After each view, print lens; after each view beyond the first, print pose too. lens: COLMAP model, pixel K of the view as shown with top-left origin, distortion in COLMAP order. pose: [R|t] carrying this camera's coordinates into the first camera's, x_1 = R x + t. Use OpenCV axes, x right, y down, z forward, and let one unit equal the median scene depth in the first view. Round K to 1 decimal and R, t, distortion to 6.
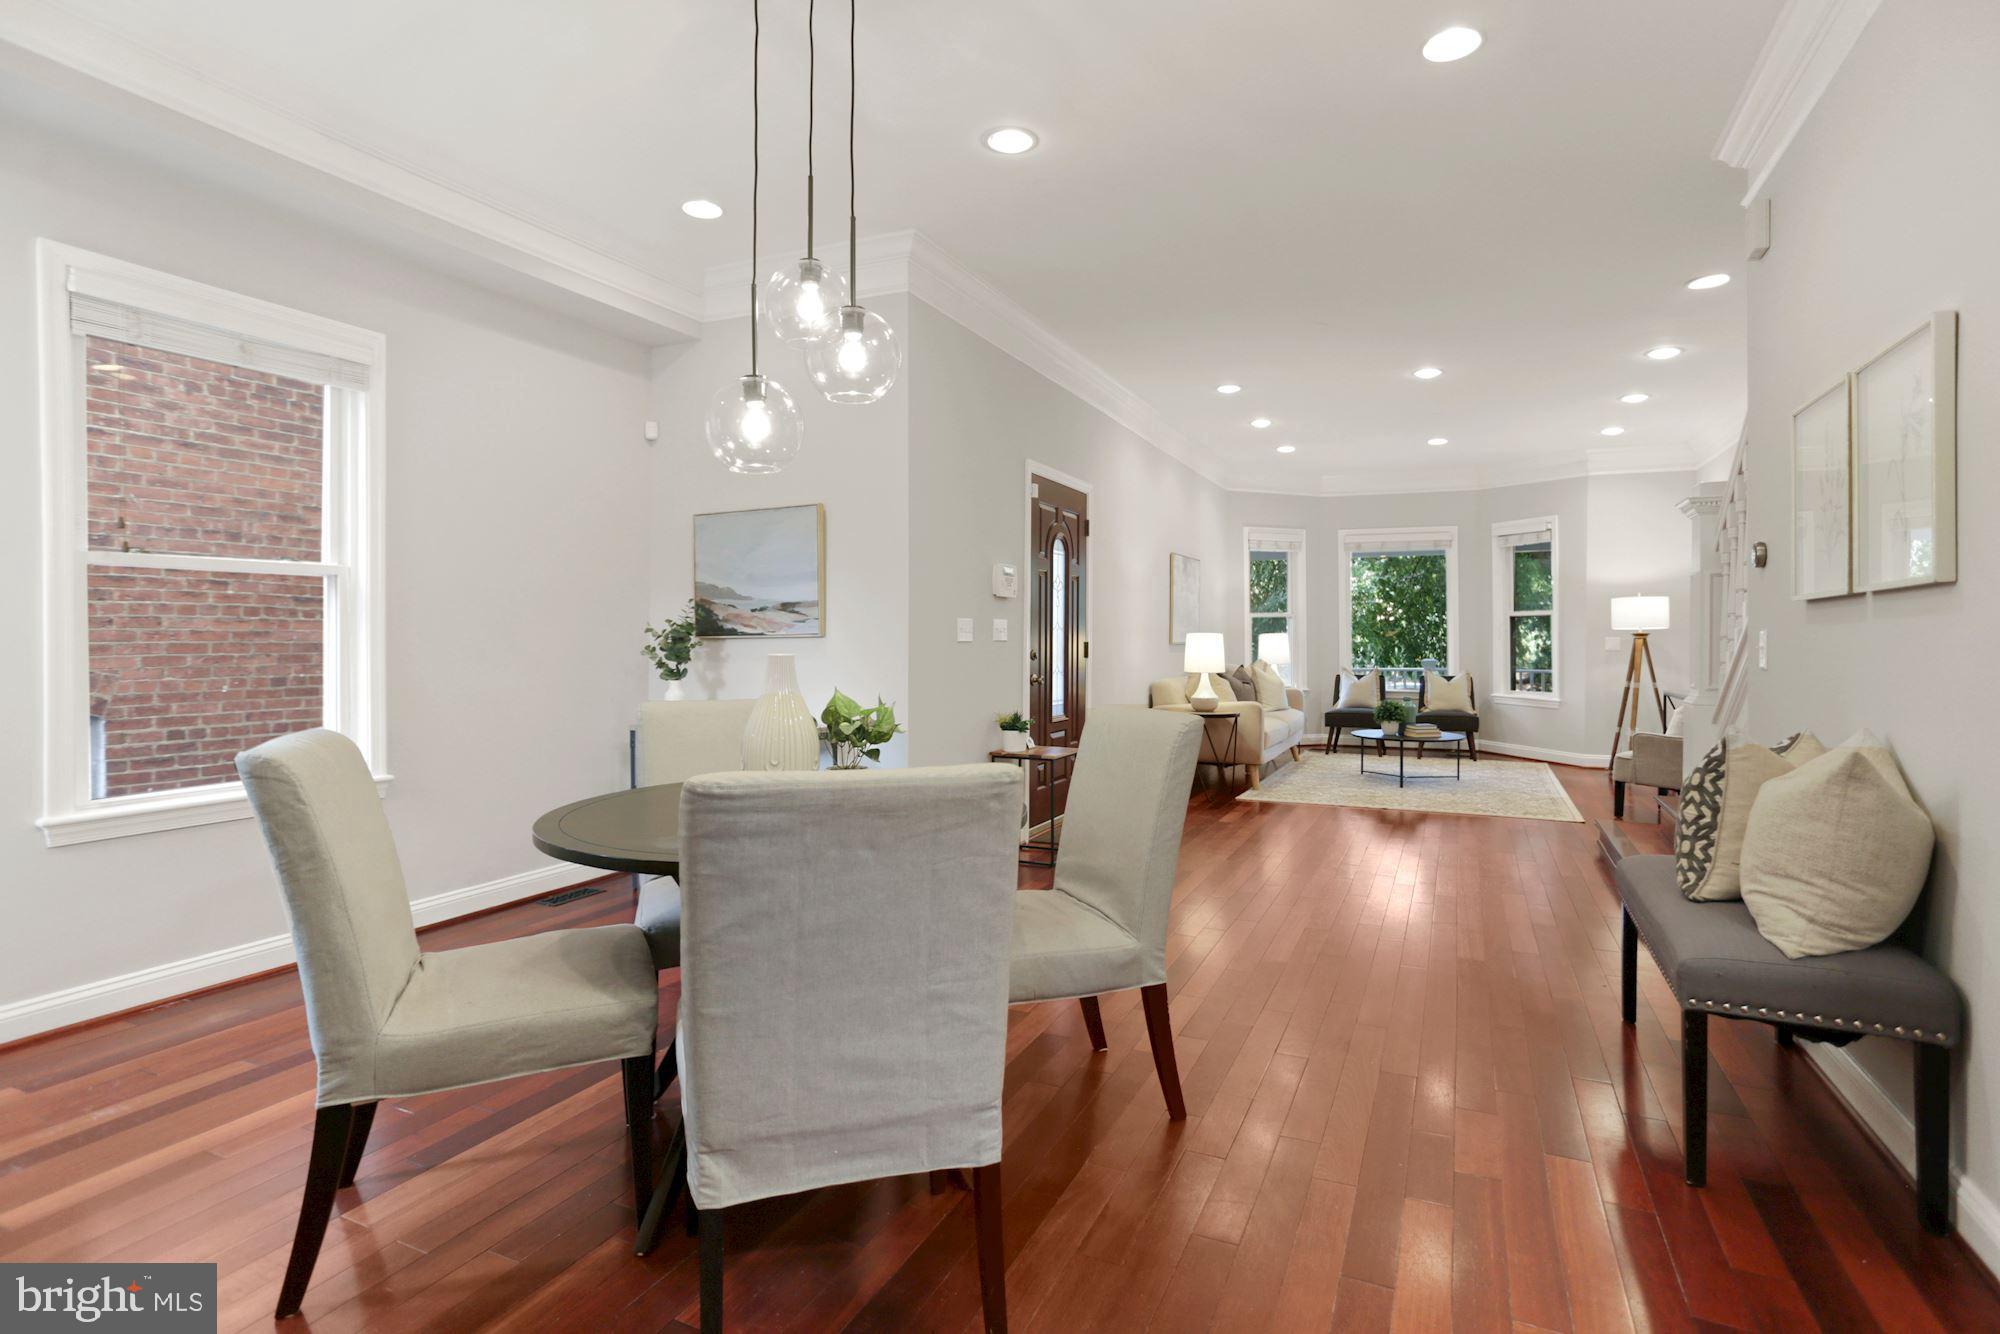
lens RADIAL K [[997.4, 0, 1027.2], [0, 997.4, 631.7], [0, 0, 1]] dist [-0.013395, 0.002599]
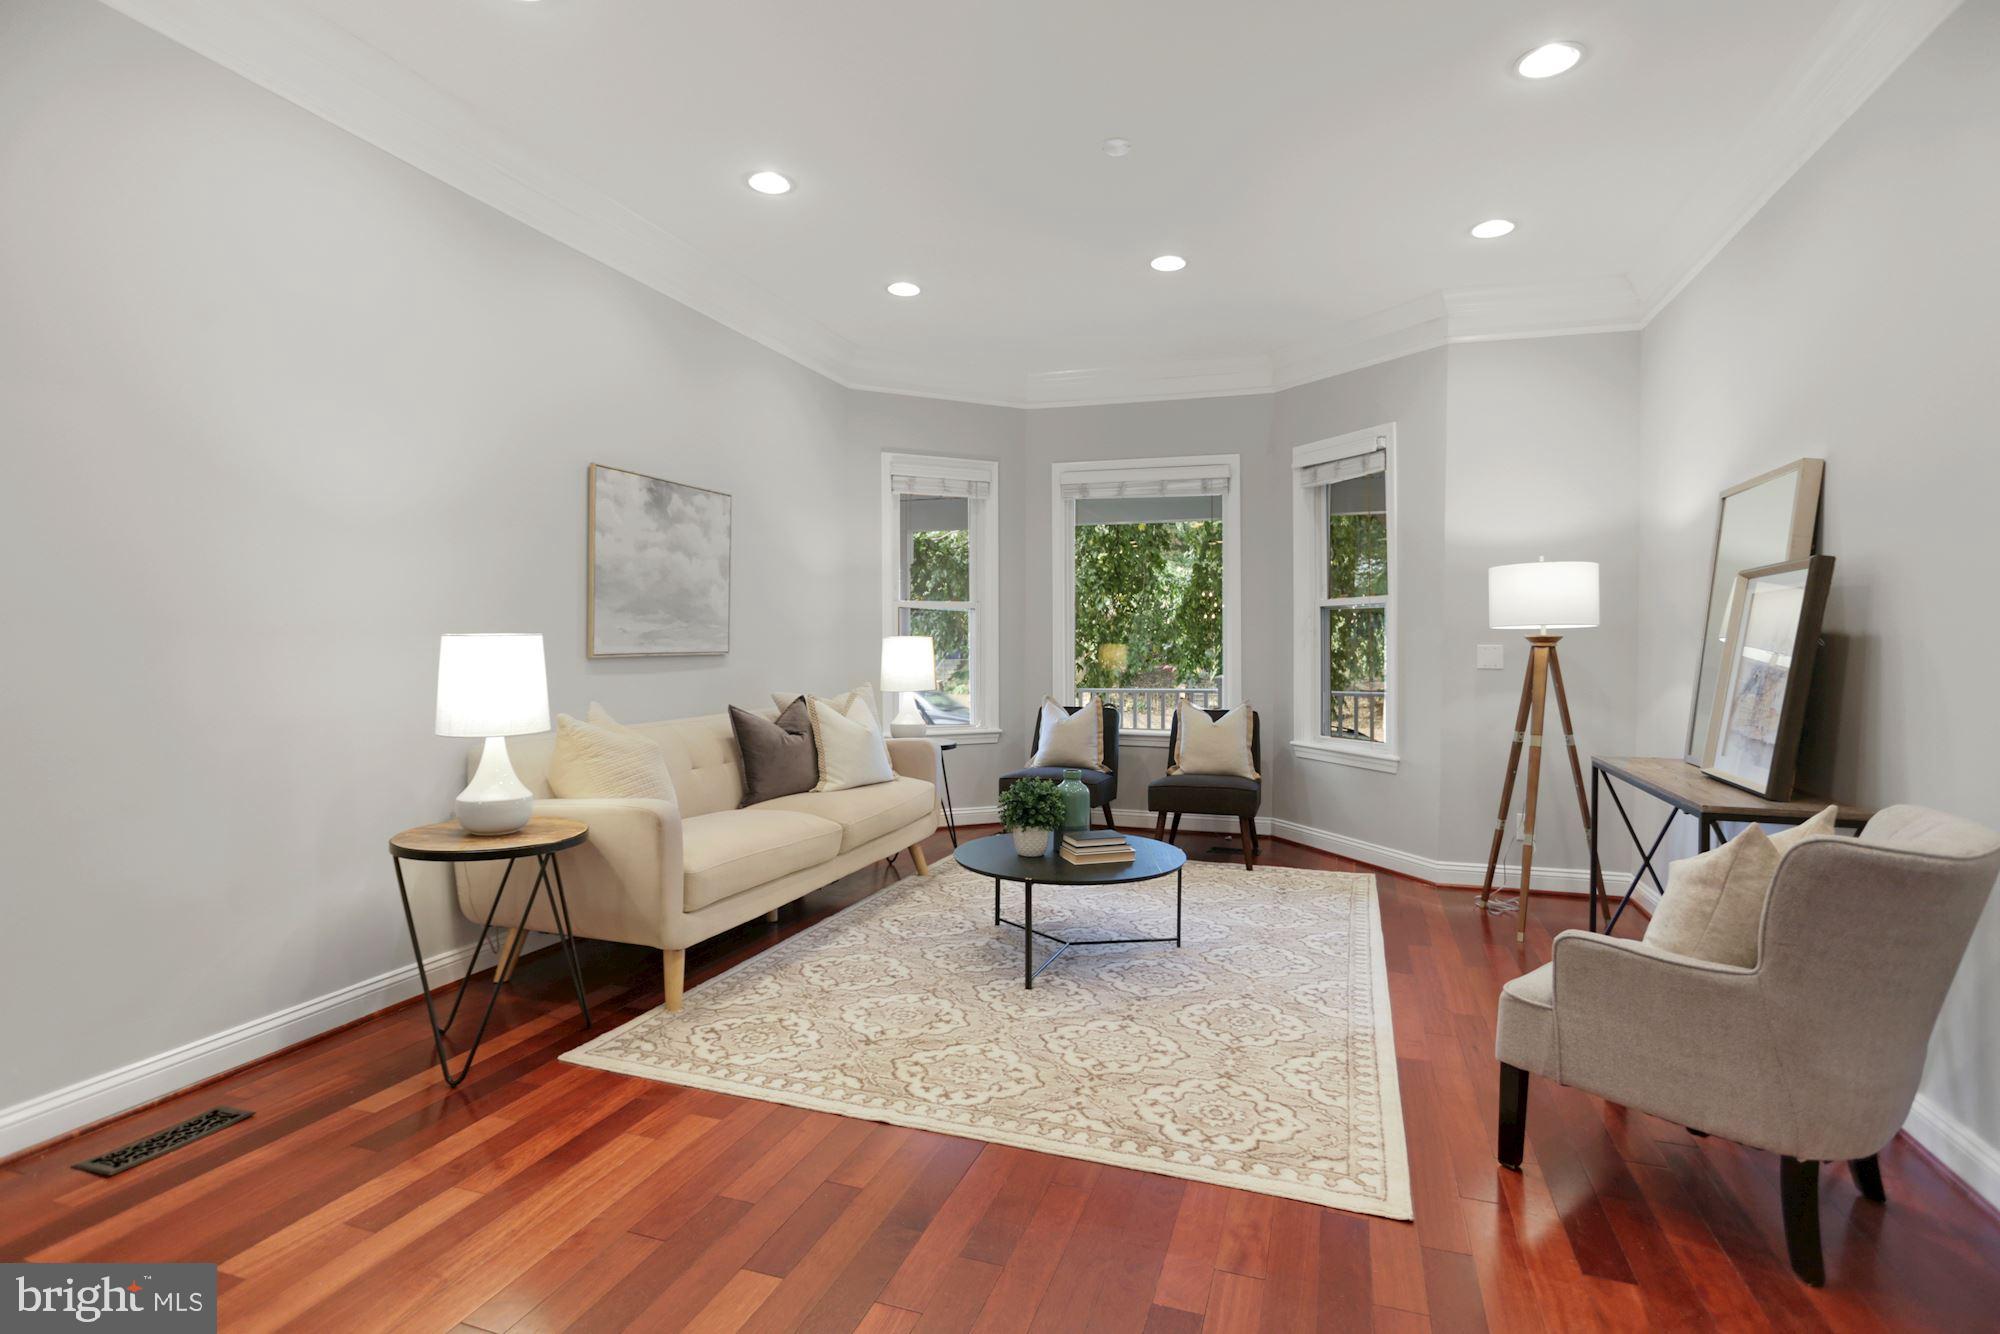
lens RADIAL K [[997.4, 0, 1021.7], [0, 997.4, 642.0], [0, 0, 1]] dist [-0.013395, 0.002599]
pose [[0.995461, 0.000568, 0.095171, 0.273285], [-0.001376, 0.999964, 0.008415, 0.000328], [-0.095162, -0.008507, 0.995425, 0.466992]]
